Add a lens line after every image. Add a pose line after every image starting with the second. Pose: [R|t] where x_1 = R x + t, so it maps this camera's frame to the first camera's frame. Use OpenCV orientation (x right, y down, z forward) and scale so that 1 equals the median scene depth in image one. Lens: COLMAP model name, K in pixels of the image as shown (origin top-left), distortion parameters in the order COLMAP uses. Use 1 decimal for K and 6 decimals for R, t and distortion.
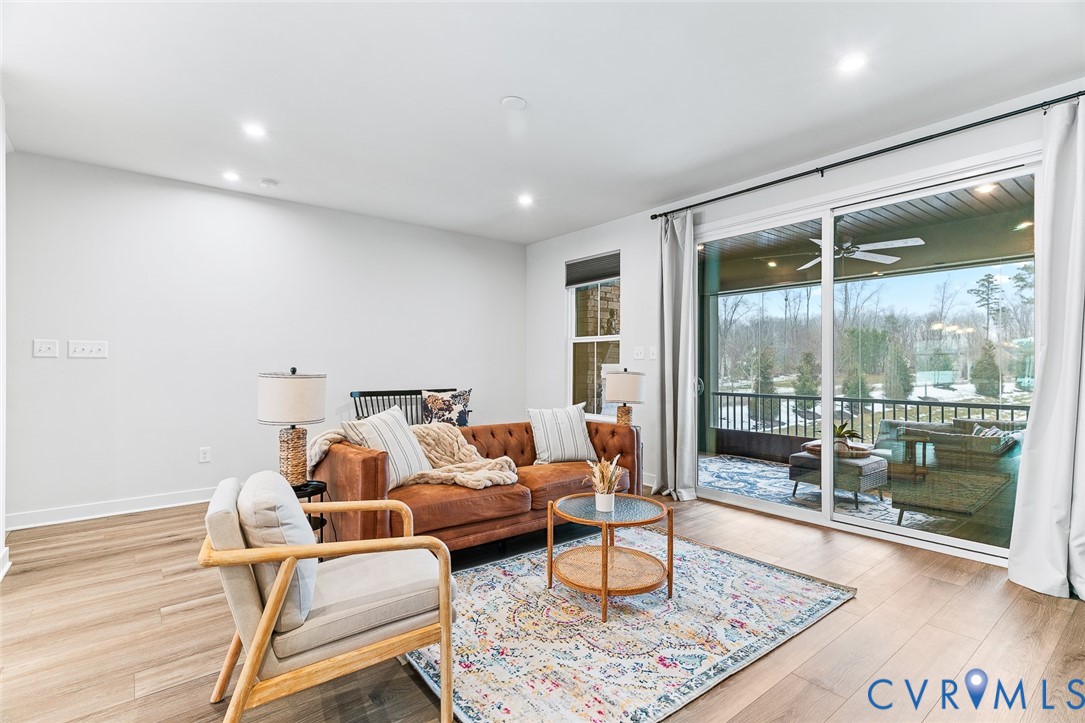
lens RADIAL K [[523.2, 0, 543.8], [0, 523.2, 364.8], [0, 0, 1]] dist [0.002358, -0.000331]
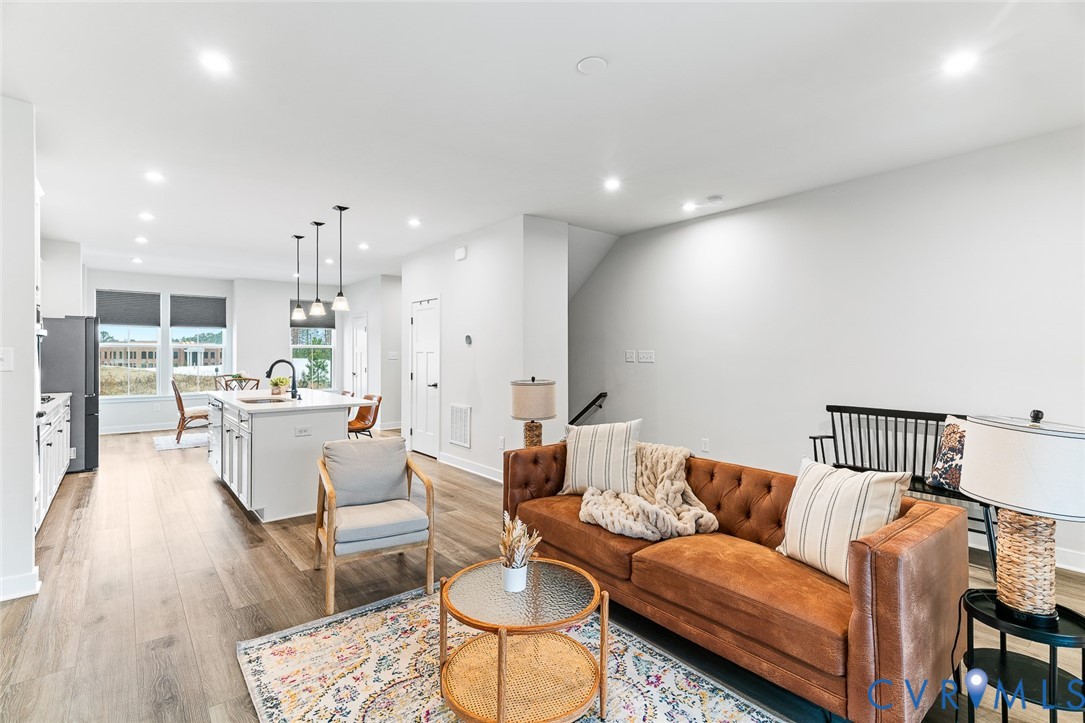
lens RADIAL K [[523.2, 0, 542.3], [0, 523.2, 352.4], [0, 0, 1]] dist [0.002358, -0.000331]
pose [[-0.015044, -0.001992, -0.999885, 0.792501], [-0.000534, 0.999998, -0.001984, -0.049870], [0.999887, 0.000504, -0.015045, 0.971906]]
